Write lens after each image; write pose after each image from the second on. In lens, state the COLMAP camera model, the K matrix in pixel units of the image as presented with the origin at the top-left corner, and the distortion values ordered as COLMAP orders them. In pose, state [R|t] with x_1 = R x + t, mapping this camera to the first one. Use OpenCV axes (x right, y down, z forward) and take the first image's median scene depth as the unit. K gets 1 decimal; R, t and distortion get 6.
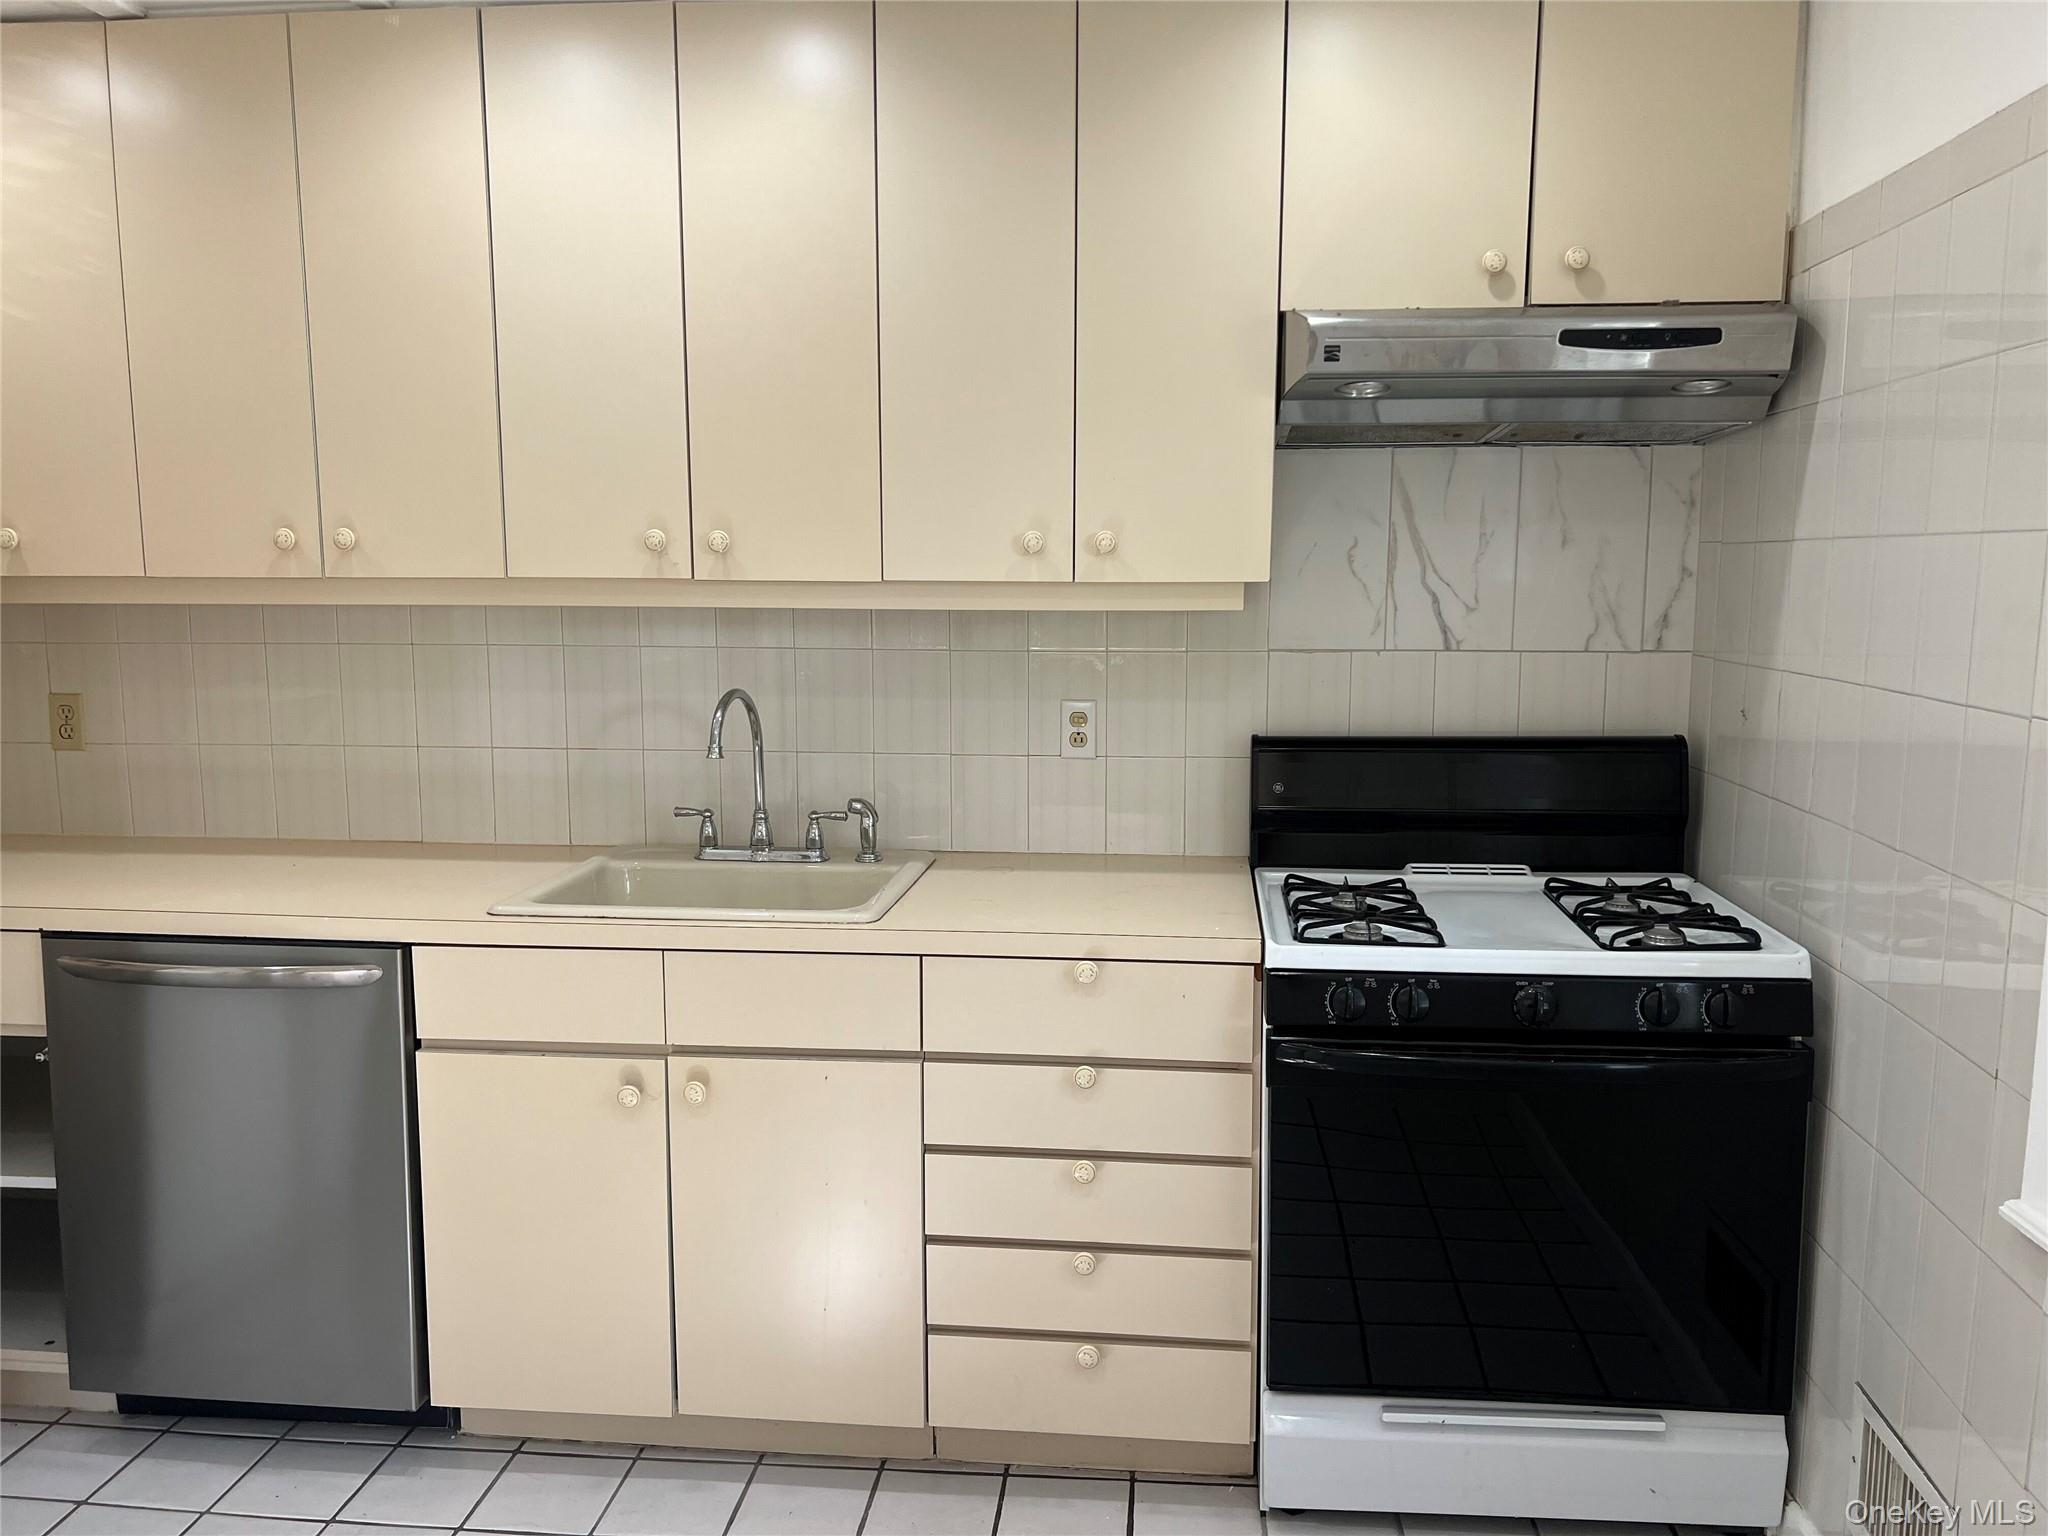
lens RADIAL K [[1520.3, 0, 1024.0], [0, 1520.3, 768.0], [0, 0, 1]] dist [0.085620, -0.122876]
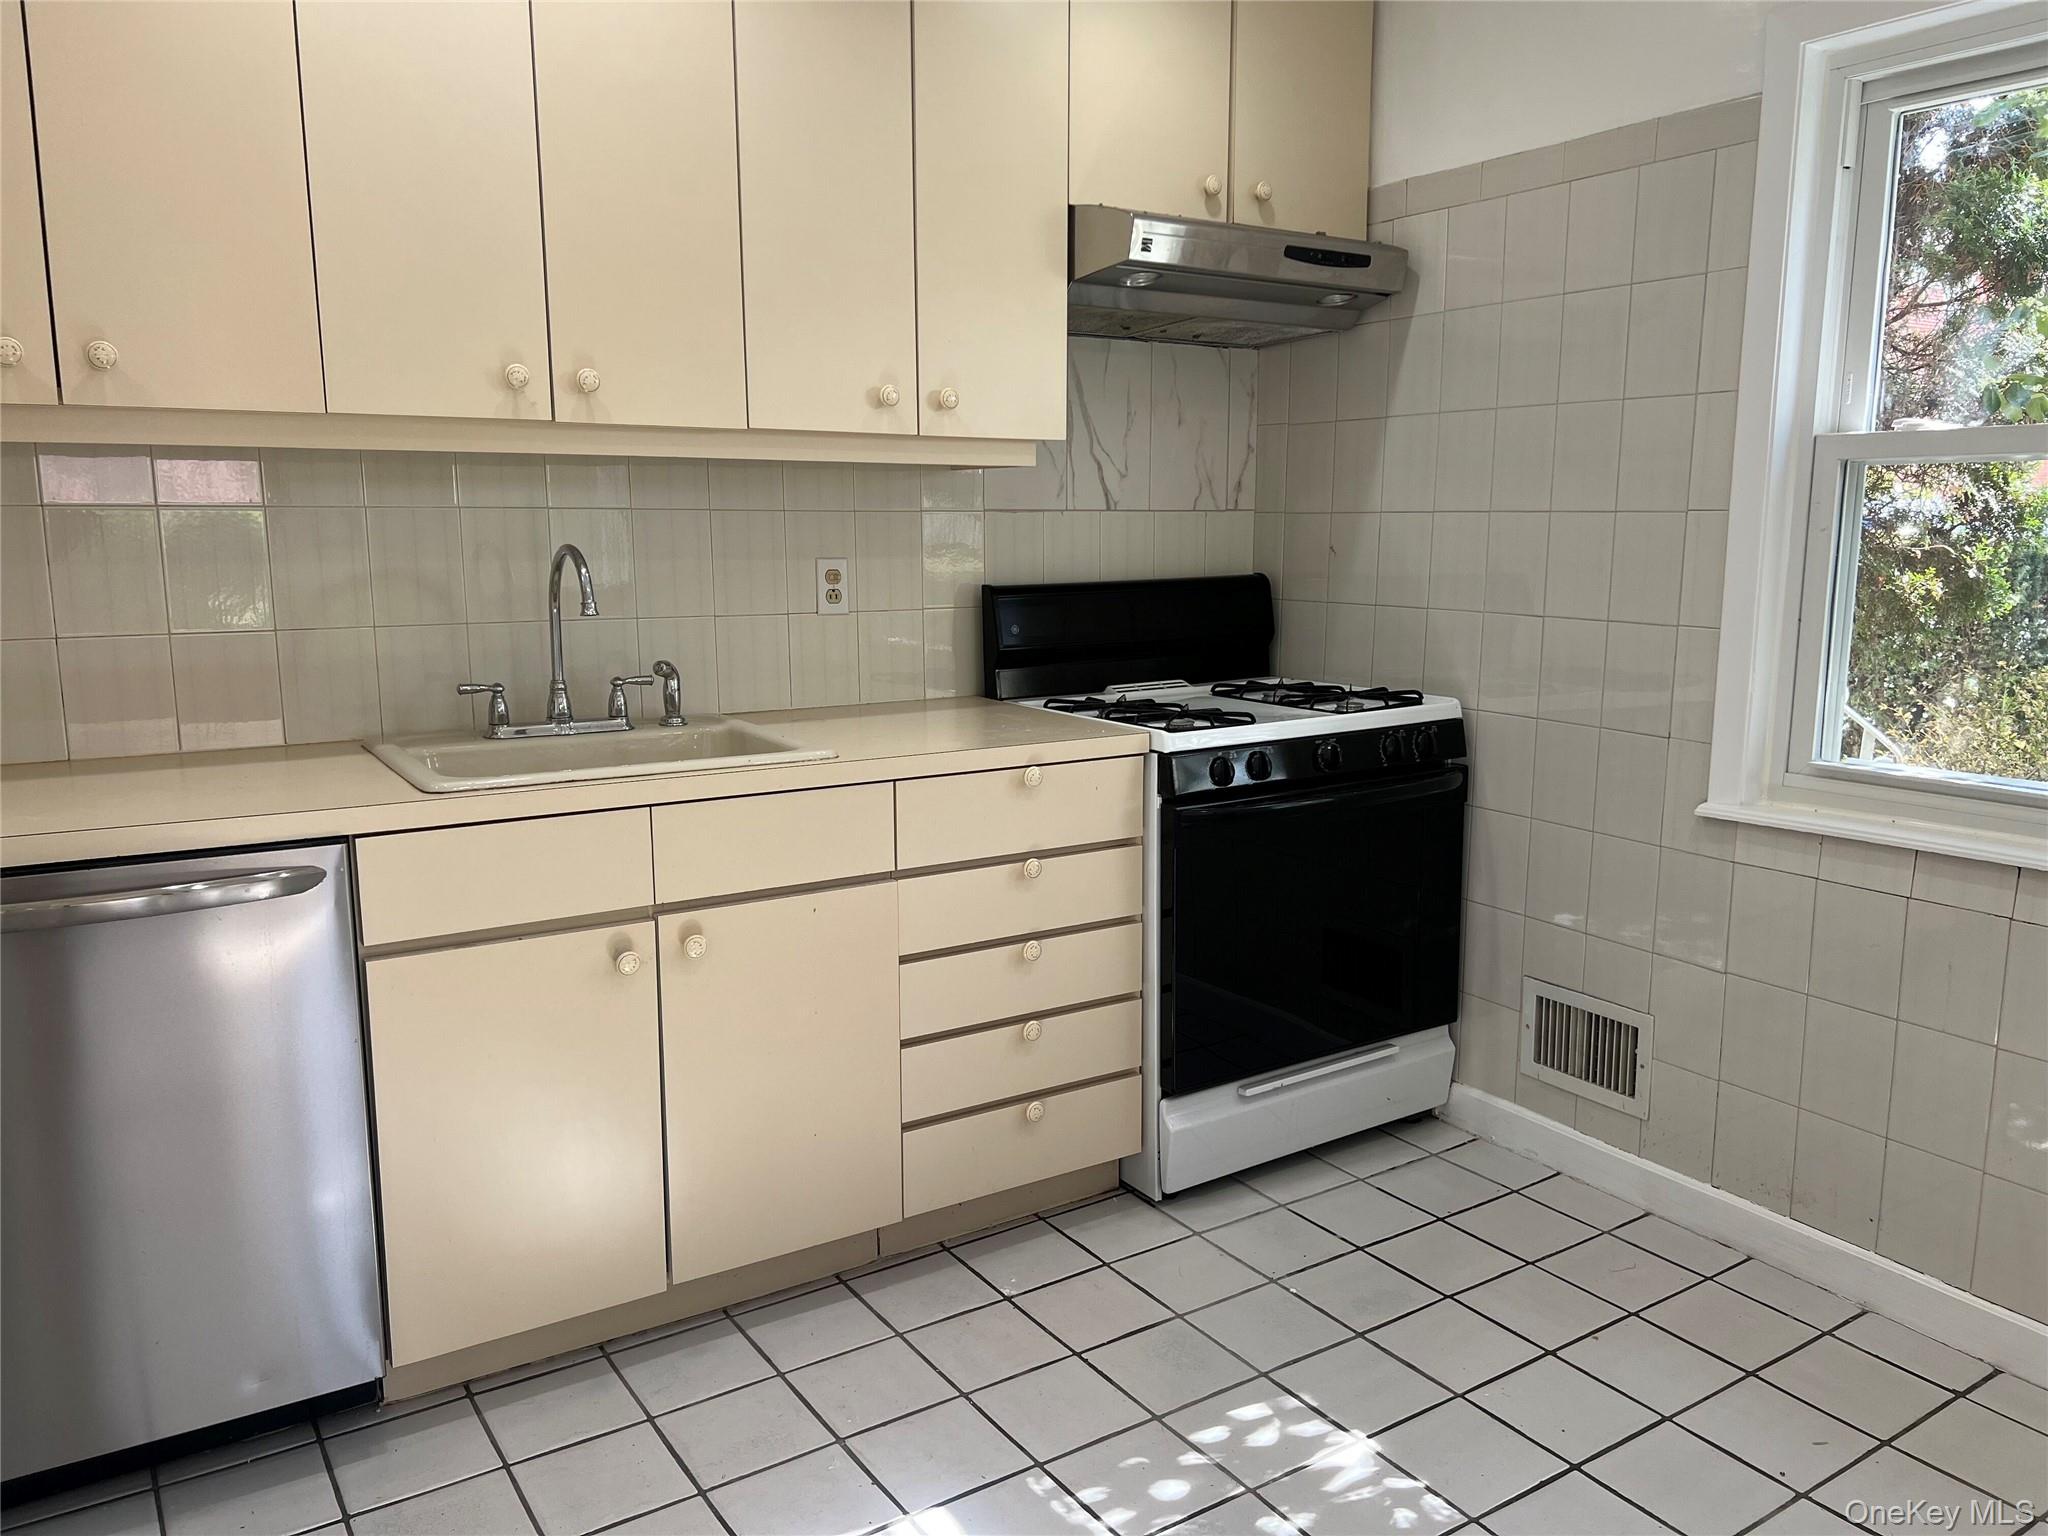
lens RADIAL K [[1520.3, 0, 1024.0], [0, 1520.3, 768.0], [0, 0, 1]] dist [0.085620, -0.122876]
pose [[0.785906, -0.101709, 0.609923, -0.581199], [0.081570, 0.994812, 0.060787, 0.052010], [-0.612942, 0.001978, 0.790126, 0.093912]]
